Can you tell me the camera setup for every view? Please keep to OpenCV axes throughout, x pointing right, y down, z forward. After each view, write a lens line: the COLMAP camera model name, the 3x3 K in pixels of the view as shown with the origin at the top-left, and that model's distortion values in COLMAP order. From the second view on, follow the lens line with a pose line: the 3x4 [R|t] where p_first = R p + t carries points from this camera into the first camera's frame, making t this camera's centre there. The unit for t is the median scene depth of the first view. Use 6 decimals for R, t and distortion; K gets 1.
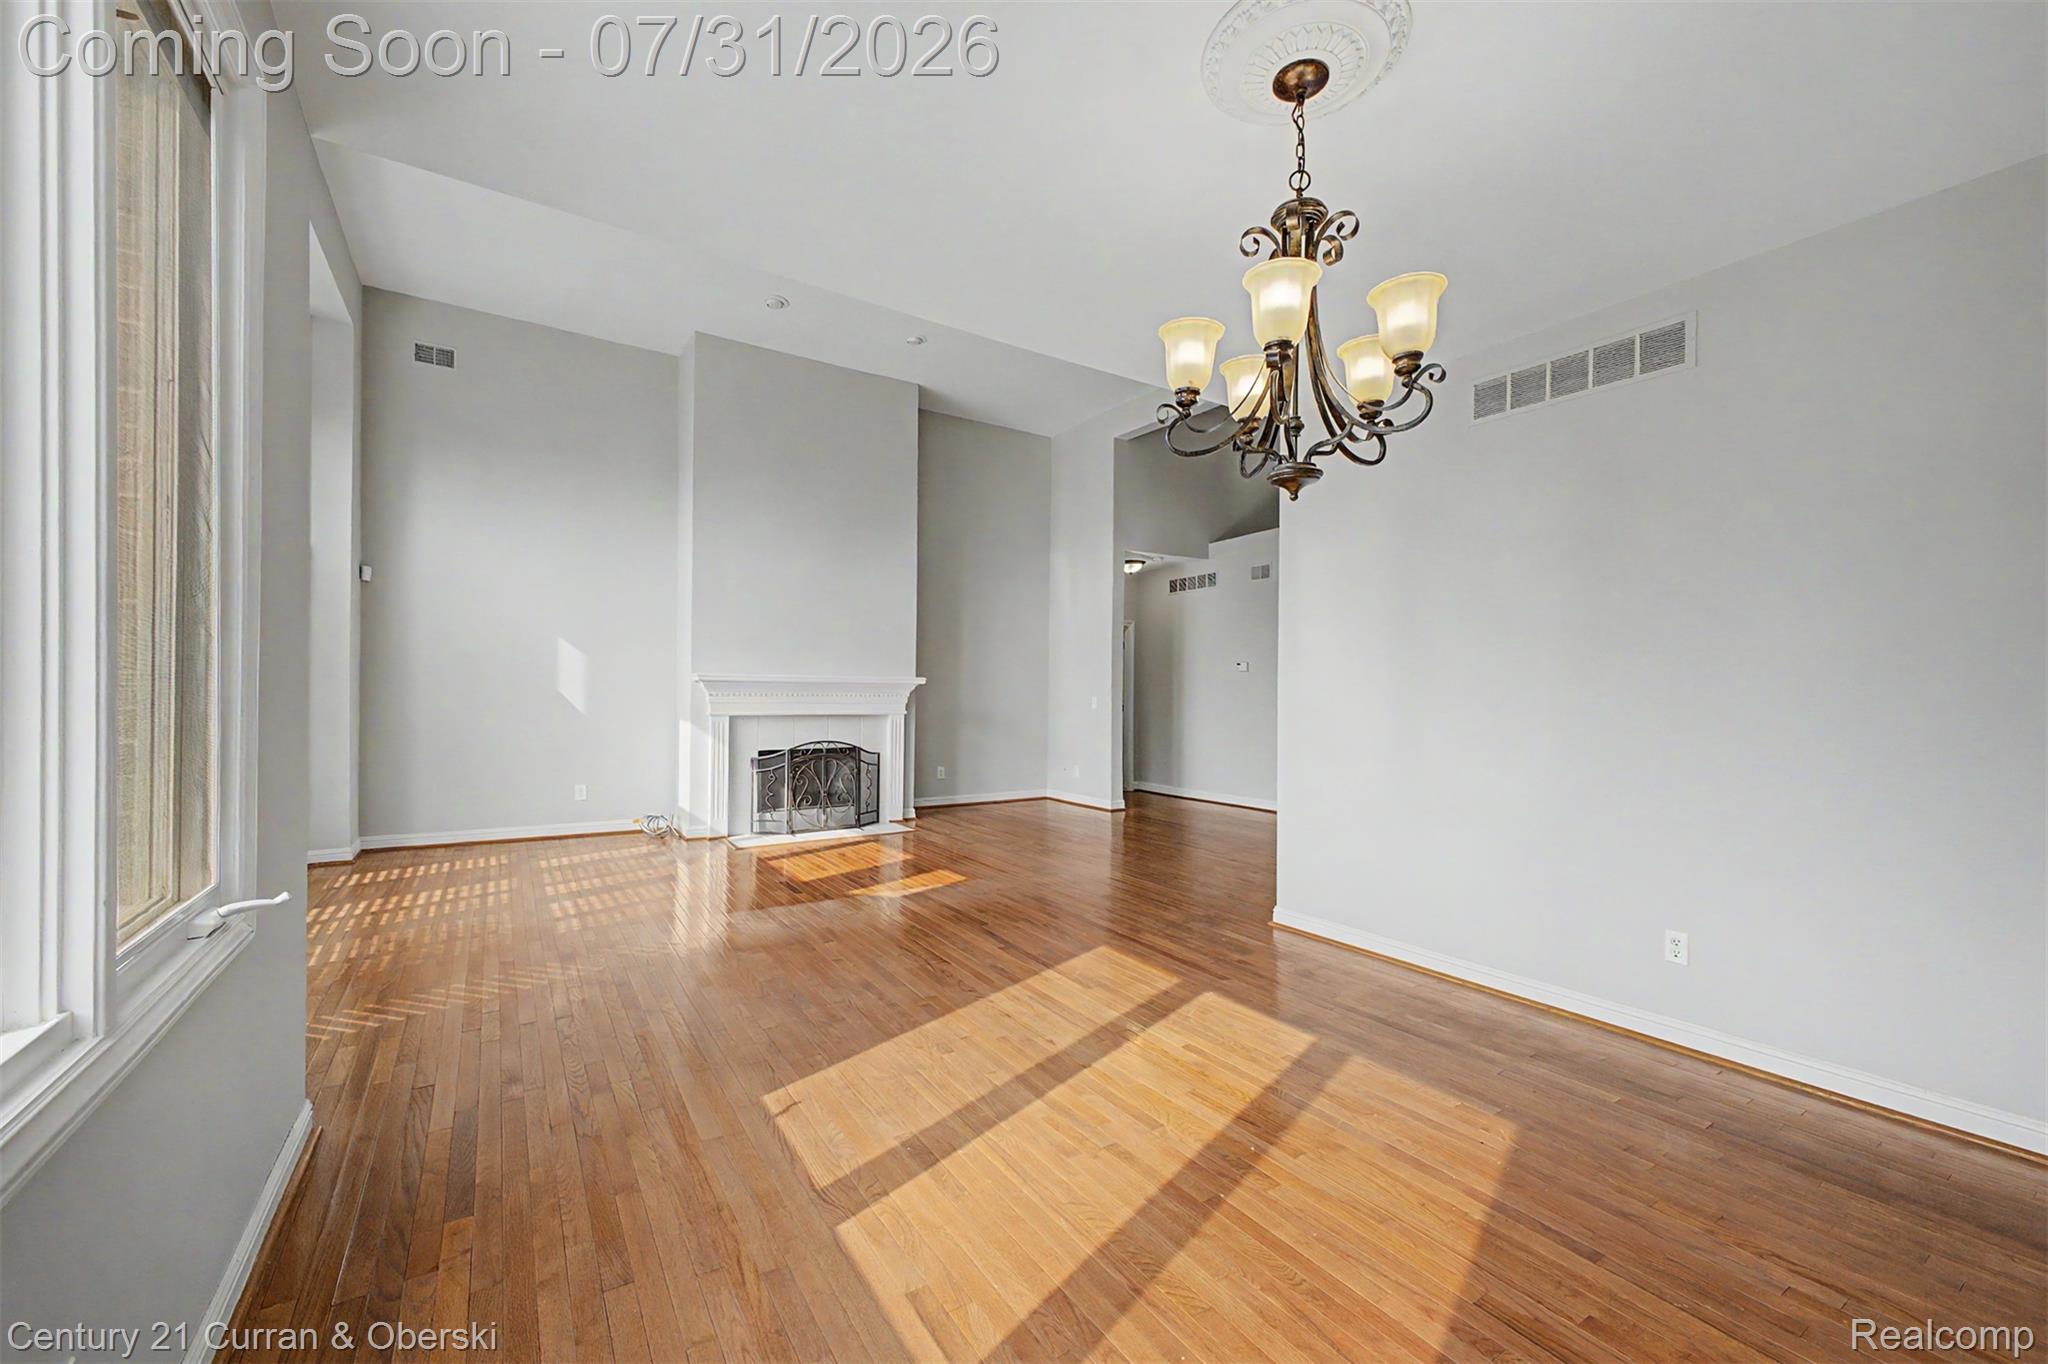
lens RADIAL K [[822.7, 0, 1055.5], [0, 822.7, 691.8], [0, 0, 1]] dist [0.012567, -0.003411]
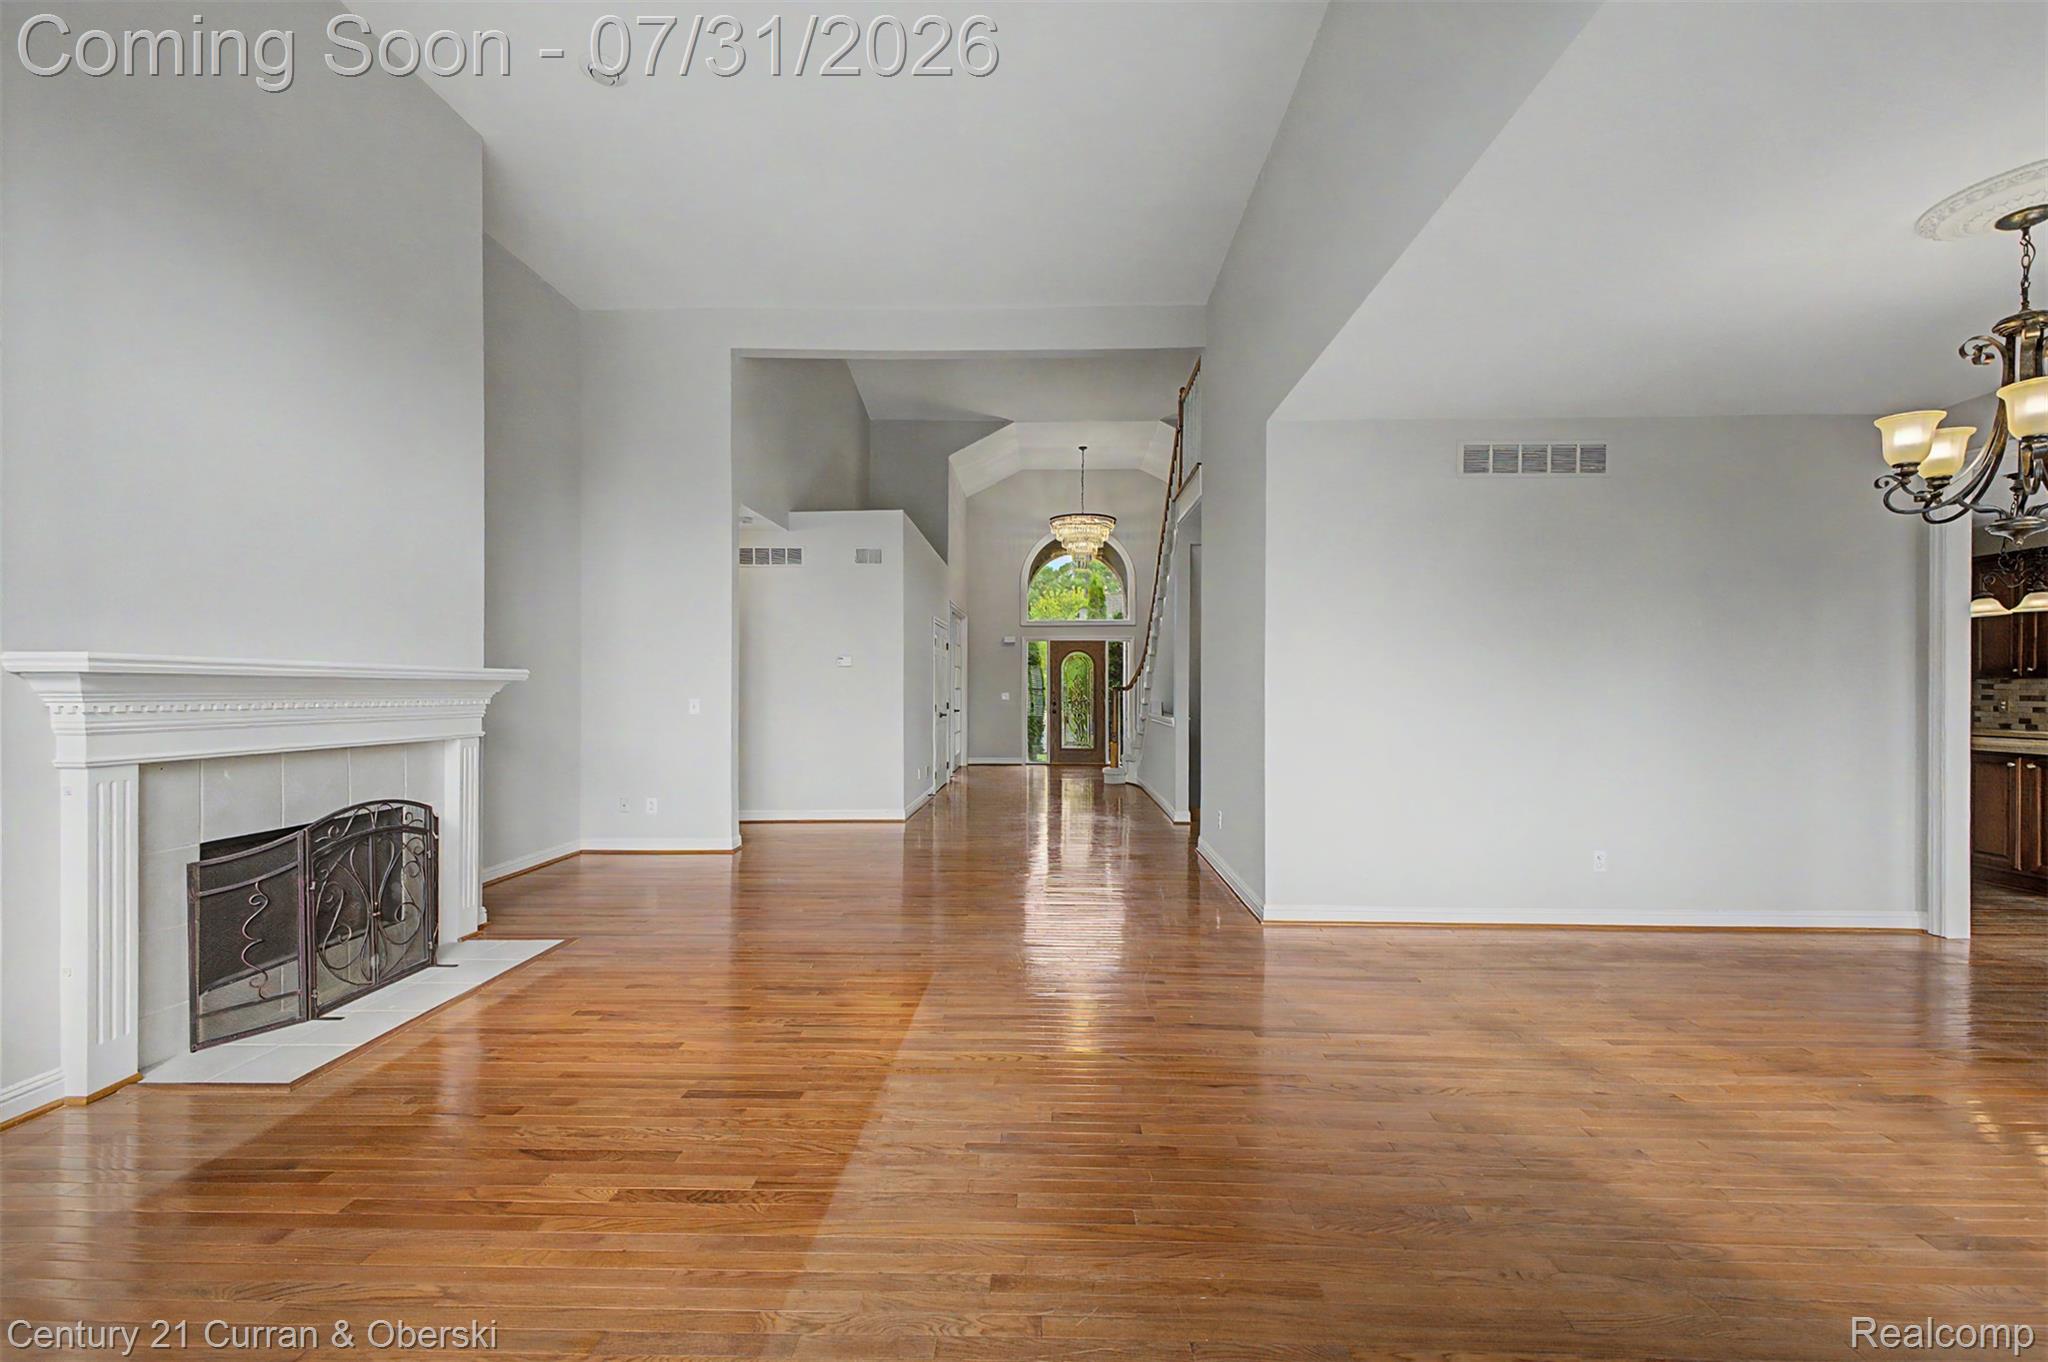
lens RADIAL K [[822.7, 0, 1026.4], [0, 822.7, 689.1], [0, 0, 1]] dist [0.012567, -0.003411]
pose [[0.576289, -0.006384, 0.817221, -0.462348], [0.003072, 0.999979, 0.005645, -0.006423], [-0.817240, -0.000743, 0.576297, 0.423848]]
